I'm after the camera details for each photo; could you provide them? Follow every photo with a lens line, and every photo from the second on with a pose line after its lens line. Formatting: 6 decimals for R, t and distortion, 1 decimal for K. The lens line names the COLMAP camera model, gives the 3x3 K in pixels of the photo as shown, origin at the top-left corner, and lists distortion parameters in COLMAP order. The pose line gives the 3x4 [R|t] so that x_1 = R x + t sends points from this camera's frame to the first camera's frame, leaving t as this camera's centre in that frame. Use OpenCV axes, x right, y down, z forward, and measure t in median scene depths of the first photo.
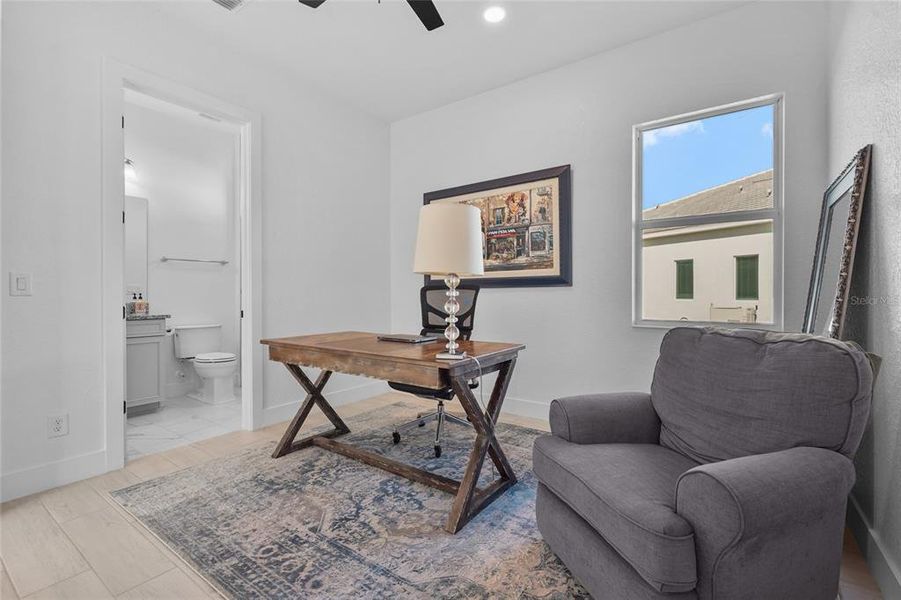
lens RADIAL K [[409.0, 0, 449.3], [0, 409.0, 297.3], [0, 0, 1]] dist [-0.003902, 0.000409]
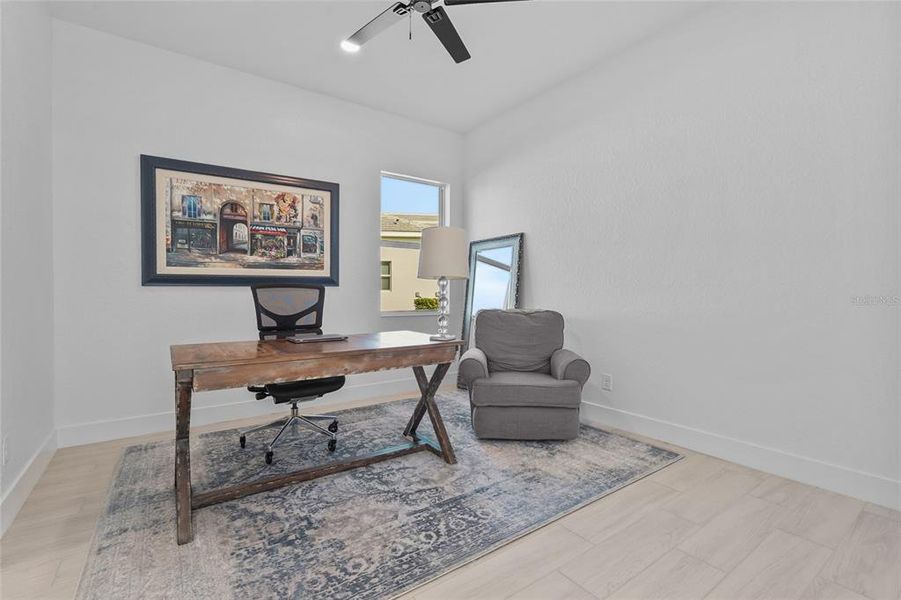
lens RADIAL K [[409.0, 0, 450.5], [0, 409.0, 297.7], [0, 0, 1]] dist [-0.003902, 0.000409]
pose [[0.317061, -0.010302, 0.948349, -0.702114], [0.006526, 0.999941, 0.008680, -0.001841], [-0.948383, 0.003437, 0.317109, 0.301288]]
